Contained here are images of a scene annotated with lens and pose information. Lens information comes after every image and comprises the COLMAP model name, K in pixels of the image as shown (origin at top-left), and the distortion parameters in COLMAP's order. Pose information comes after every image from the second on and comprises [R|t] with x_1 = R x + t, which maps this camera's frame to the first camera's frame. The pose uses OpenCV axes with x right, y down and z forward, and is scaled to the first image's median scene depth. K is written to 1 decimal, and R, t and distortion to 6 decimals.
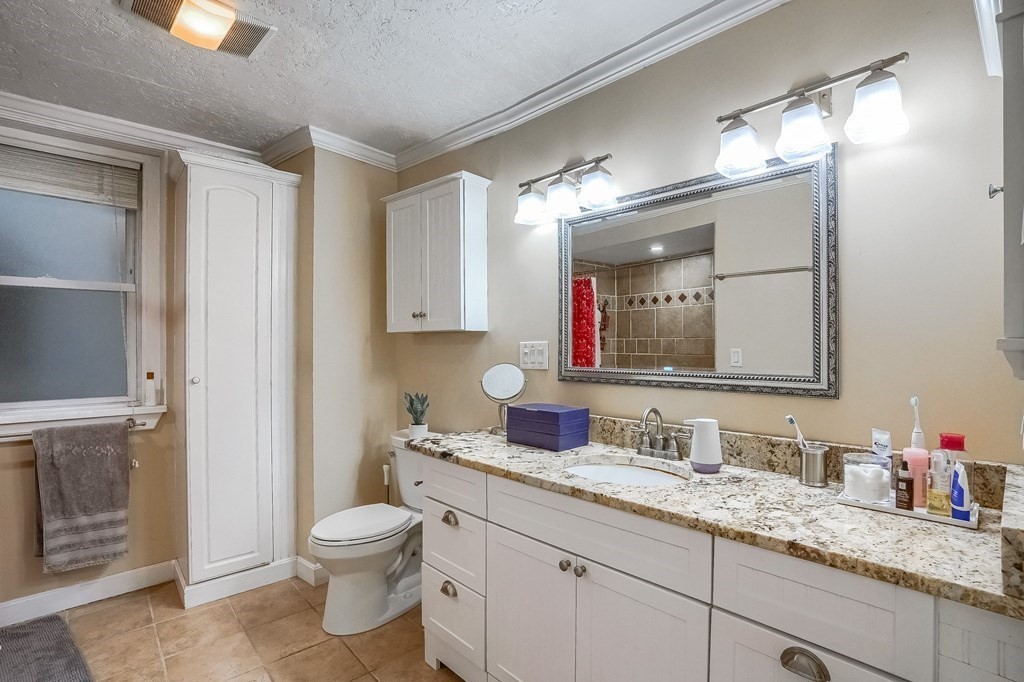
lens RADIAL K [[471.2, 0, 510.4], [0, 471.2, 332.1], [0, 0, 1]] dist [-0.067823, 0.026962]
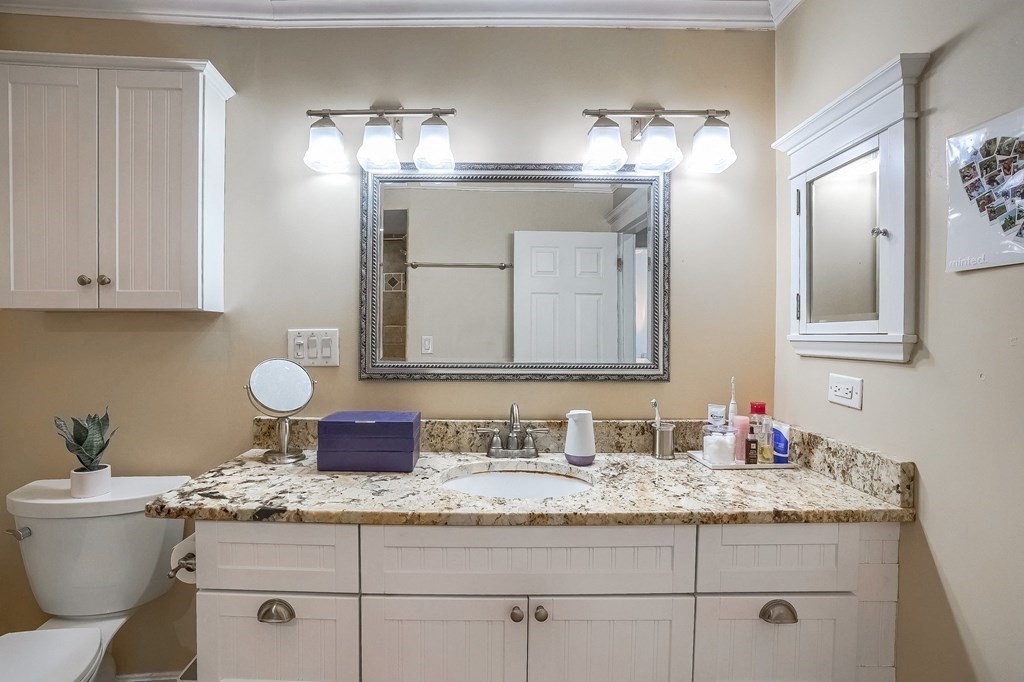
lens RADIAL K [[471.2, 0, 510.4], [0, 471.2, 332.1], [0, 0, 1]] dist [-0.067823, 0.026962]
pose [[0.700618, 0.009549, 0.713473, -0.377679], [-0.026488, 0.999569, 0.012633, 0.011024], [-0.713045, -0.027750, 0.700569, 0.391704]]
